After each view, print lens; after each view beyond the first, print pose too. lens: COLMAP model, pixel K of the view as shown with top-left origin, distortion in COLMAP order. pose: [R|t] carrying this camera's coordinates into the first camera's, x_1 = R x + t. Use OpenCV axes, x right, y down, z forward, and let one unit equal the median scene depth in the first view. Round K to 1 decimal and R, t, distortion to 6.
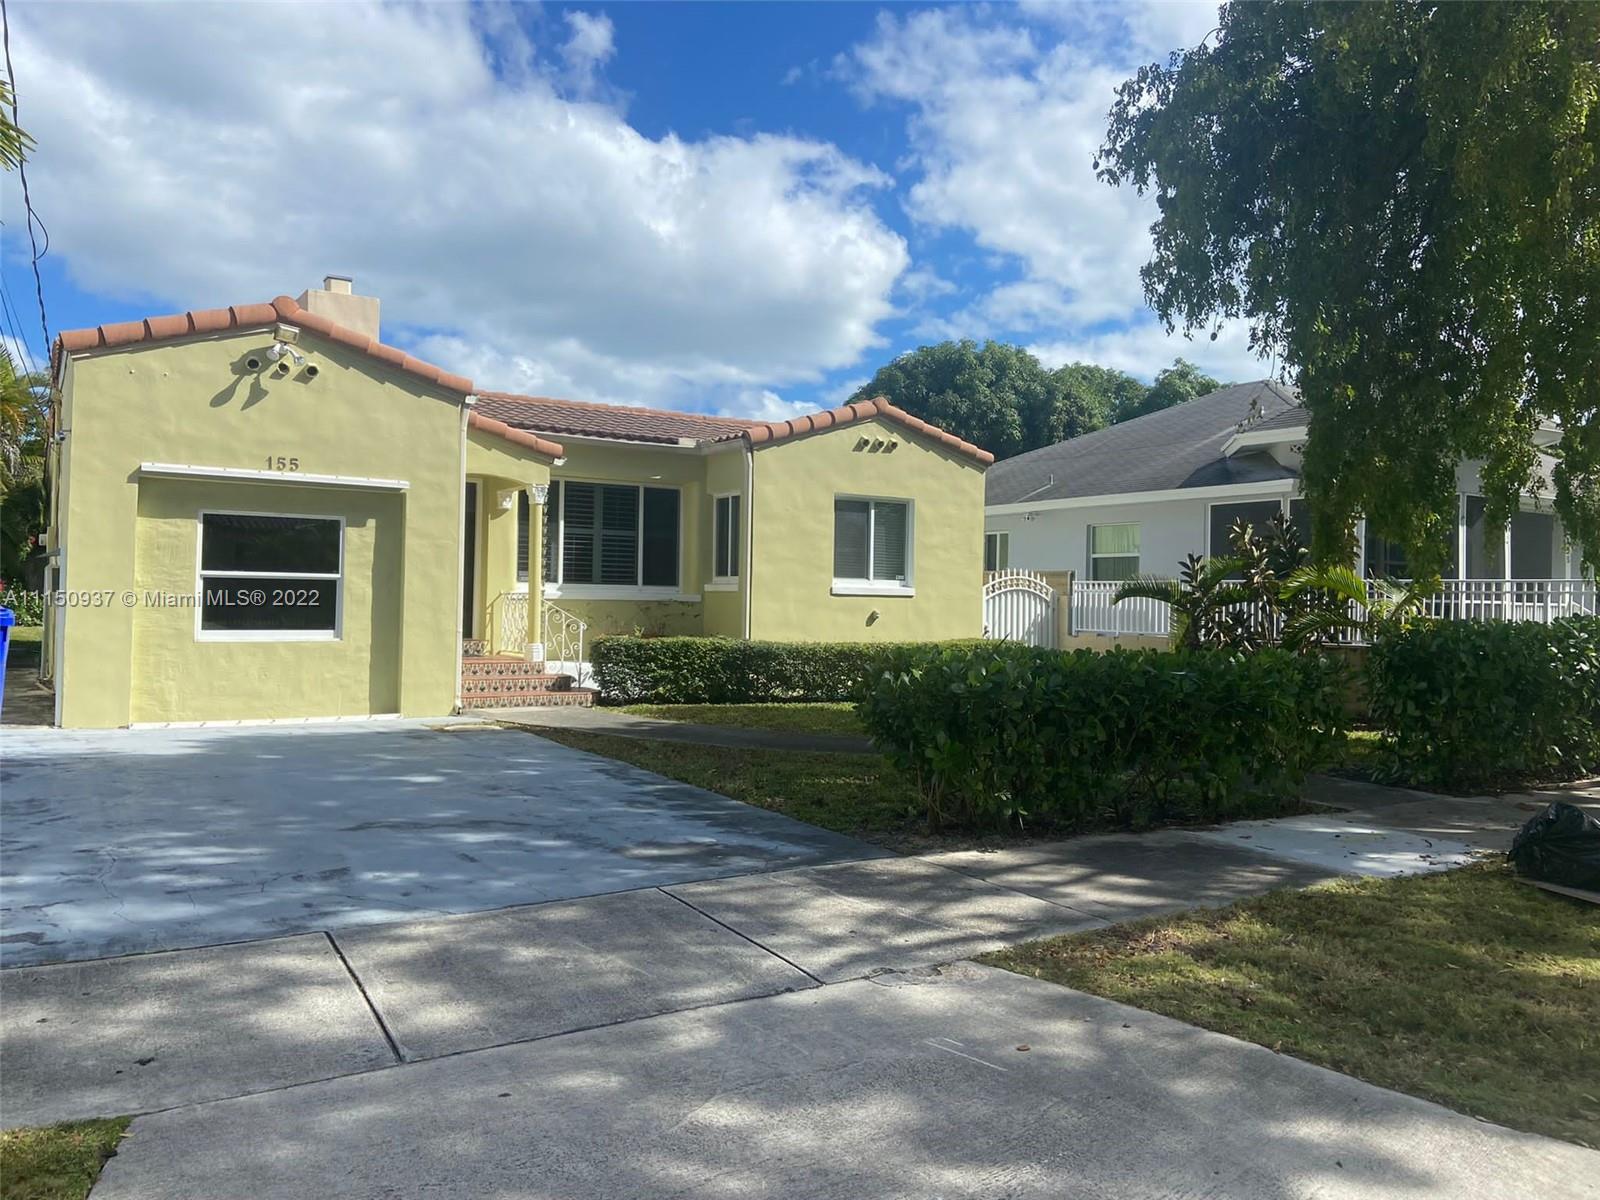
lens RADIAL K [[1193.6, 0, 790.4], [0, 1193.6, 578.2], [0, 0, 1]] dist [0.122270, -0.145672]
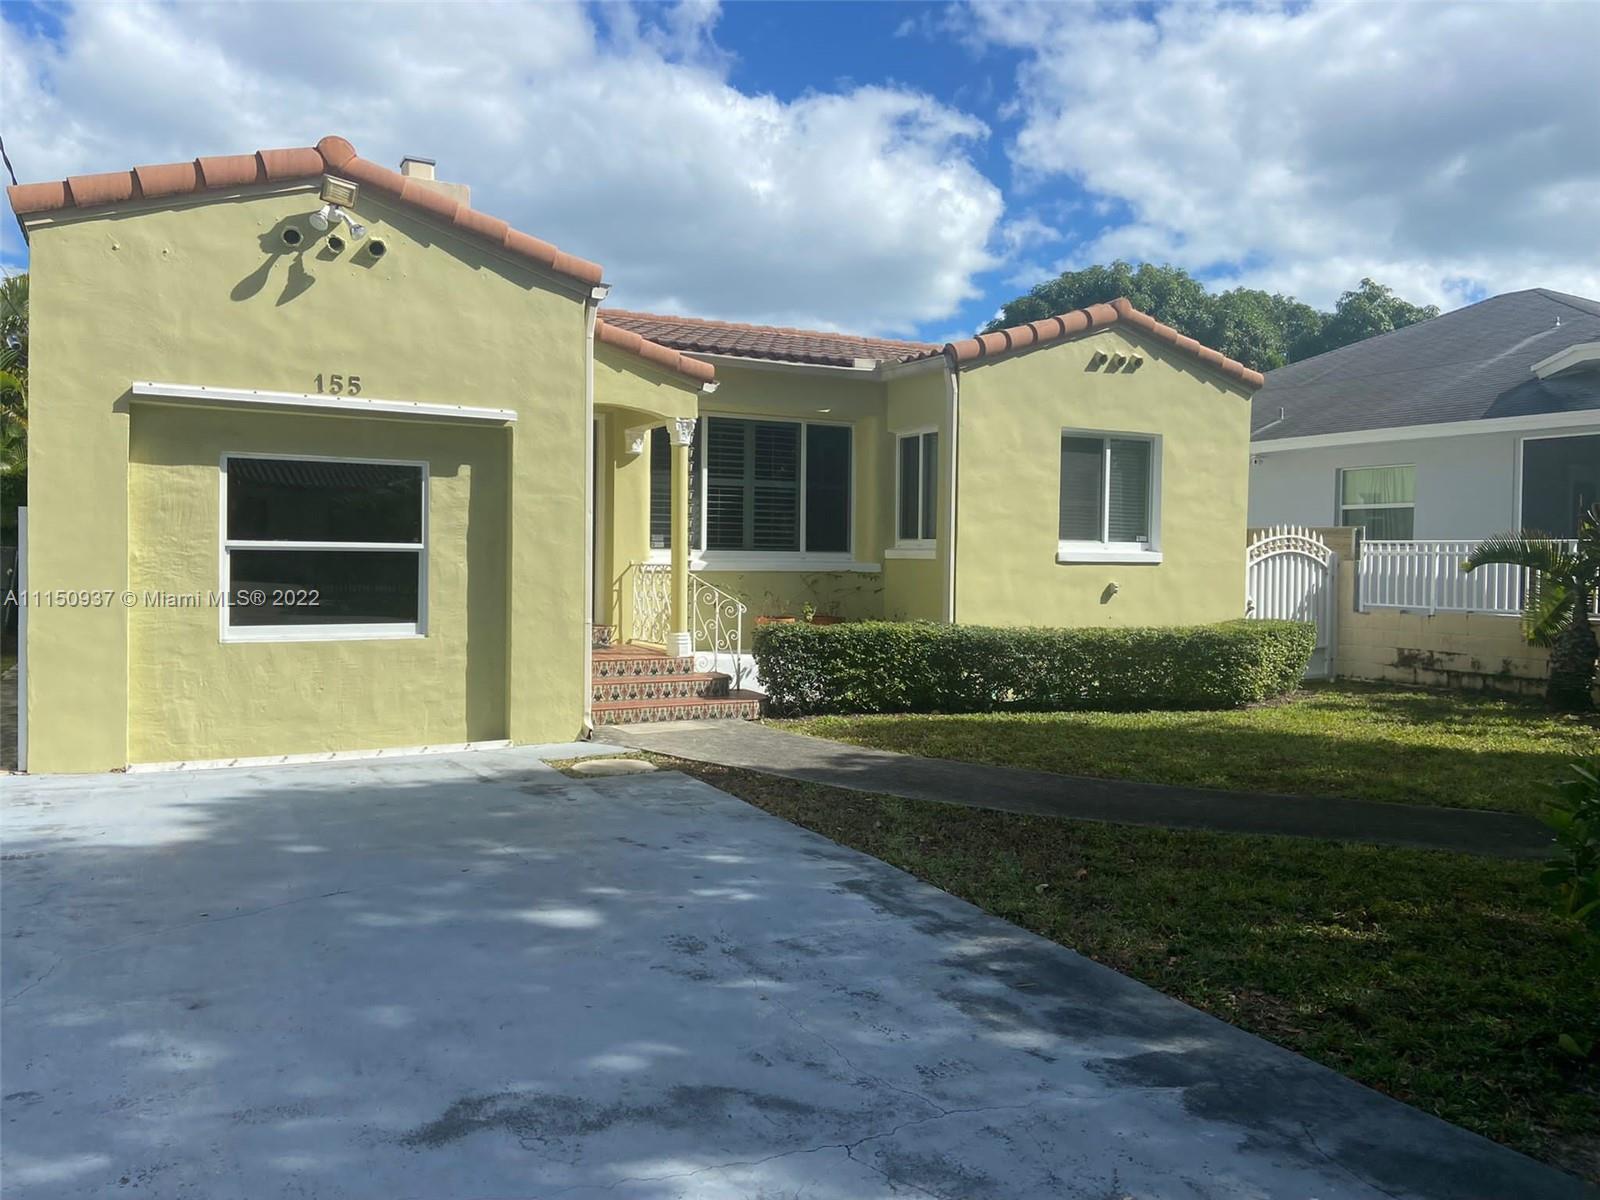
lens RADIAL K [[1193.6, 0, 790.4], [0, 1193.6, 578.2], [0, 0, 1]] dist [0.122270, -0.145672]
pose [[0.997391, -0.004582, -0.072039, -0.087546], [0.007250, 0.999296, 0.036815, -0.006097], [0.071819, -0.037242, 0.996722, 0.254514]]
